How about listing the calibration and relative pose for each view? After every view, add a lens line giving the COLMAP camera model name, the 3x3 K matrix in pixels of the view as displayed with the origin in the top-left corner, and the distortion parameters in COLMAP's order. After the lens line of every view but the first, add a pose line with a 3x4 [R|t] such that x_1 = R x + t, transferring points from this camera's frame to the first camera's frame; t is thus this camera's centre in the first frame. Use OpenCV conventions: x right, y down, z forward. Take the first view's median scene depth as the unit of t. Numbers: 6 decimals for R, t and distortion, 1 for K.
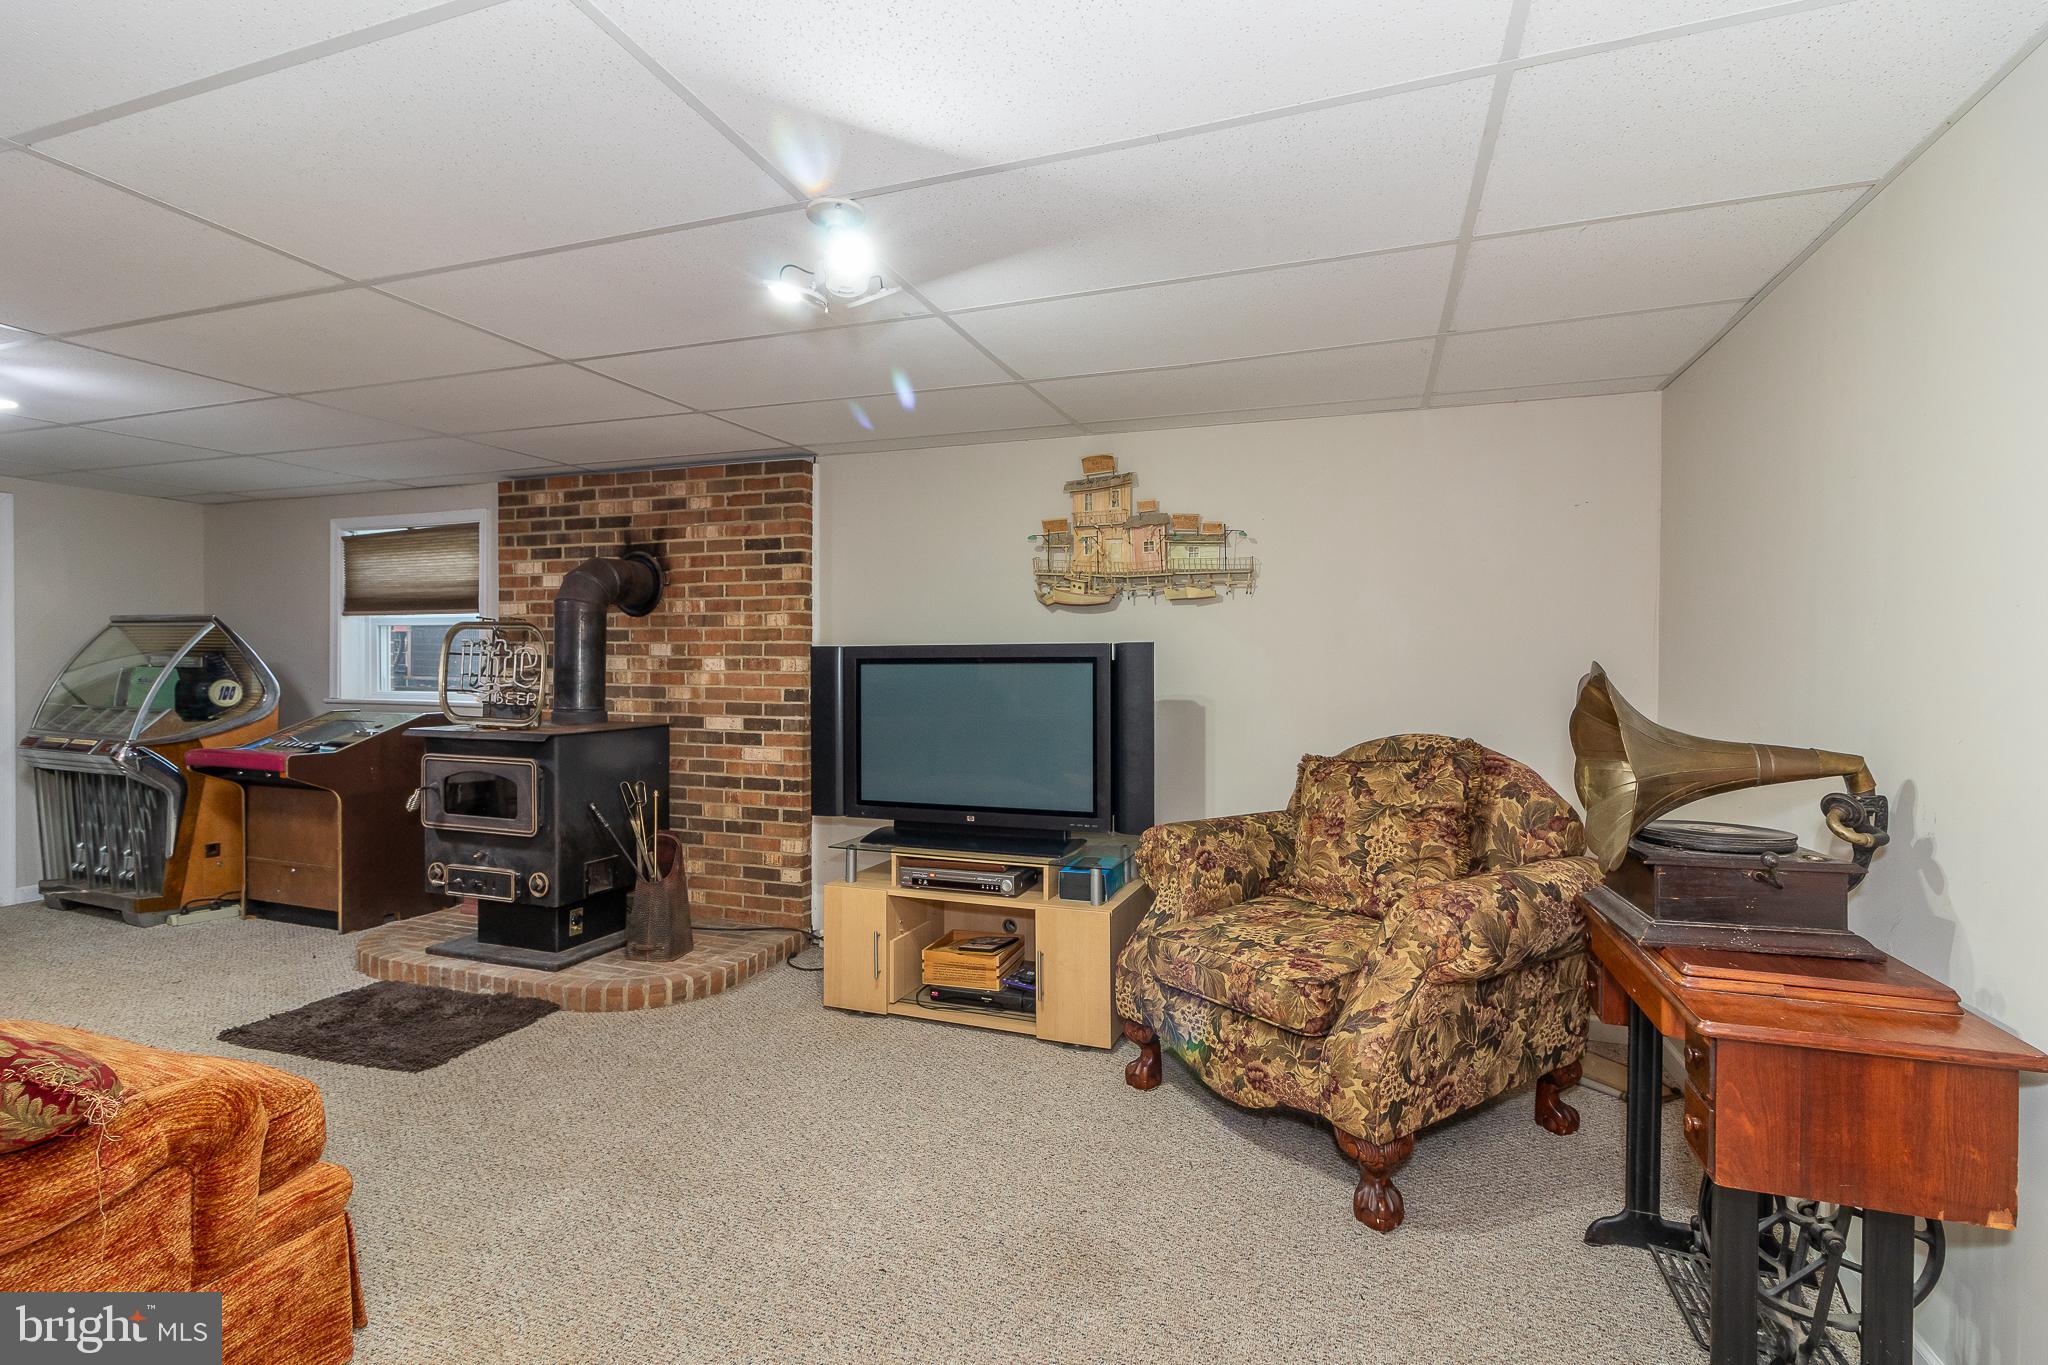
lens RADIAL K [[958.2, 0, 1020.0], [0, 958.2, 674.9], [0, 0, 1]] dist [-0.002535, 0.001825]
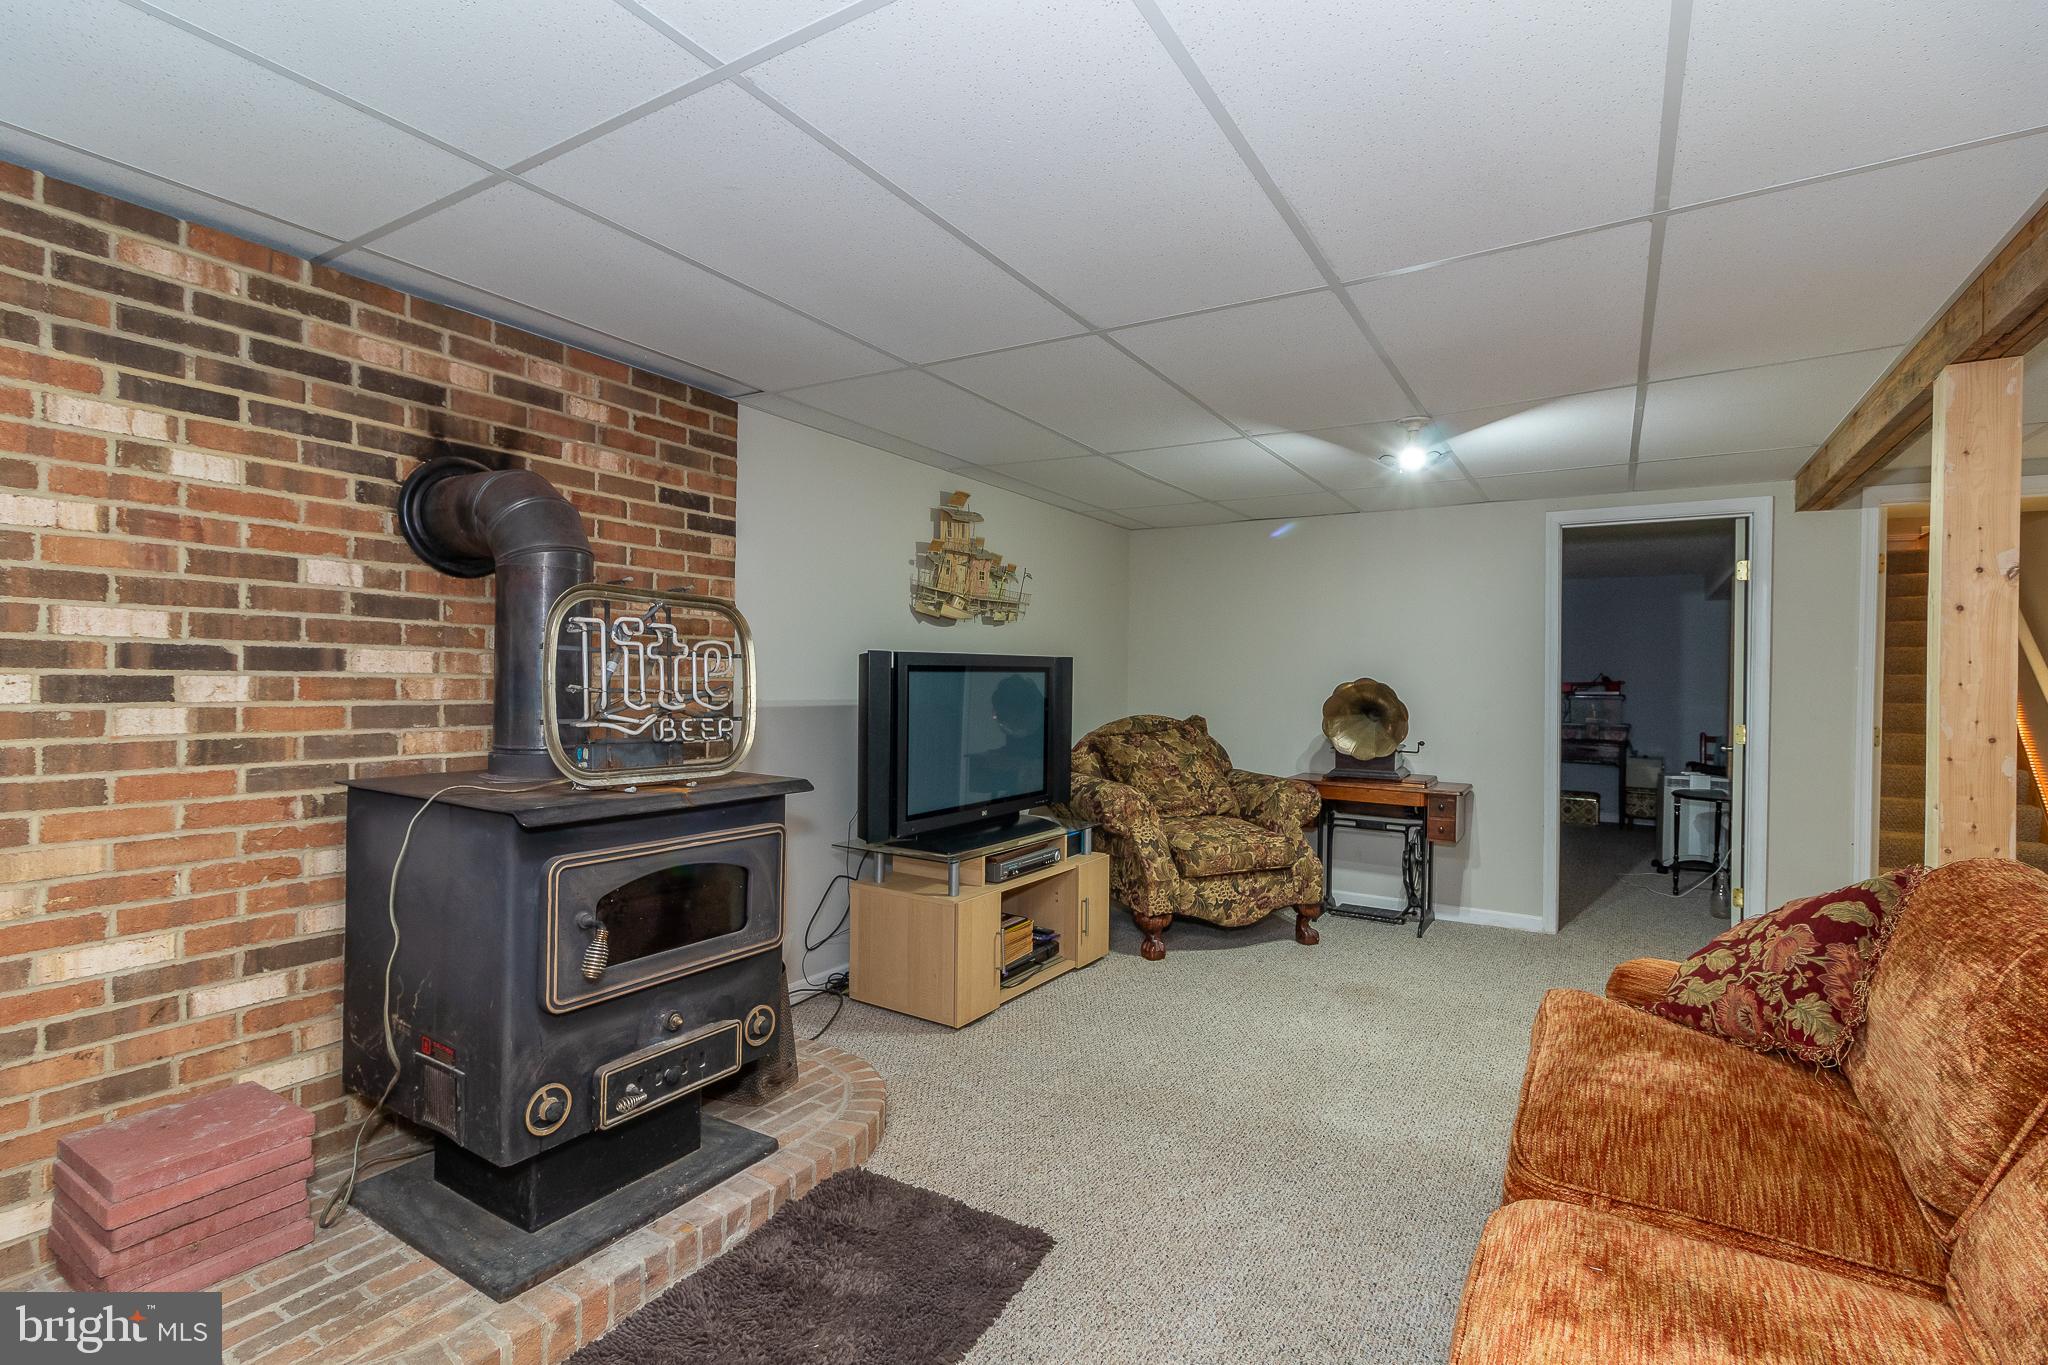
lens RADIAL K [[958.2, 0, 1020.4], [0, 958.2, 682.0], [0, 0, 1]] dist [-0.002535, 0.001825]
pose [[0.204239, -0.007005, 0.978896, -0.908007], [-0.004800, 0.999955, 0.008157, -0.007434], [-0.978909, -0.006365, 0.204196, 0.600934]]
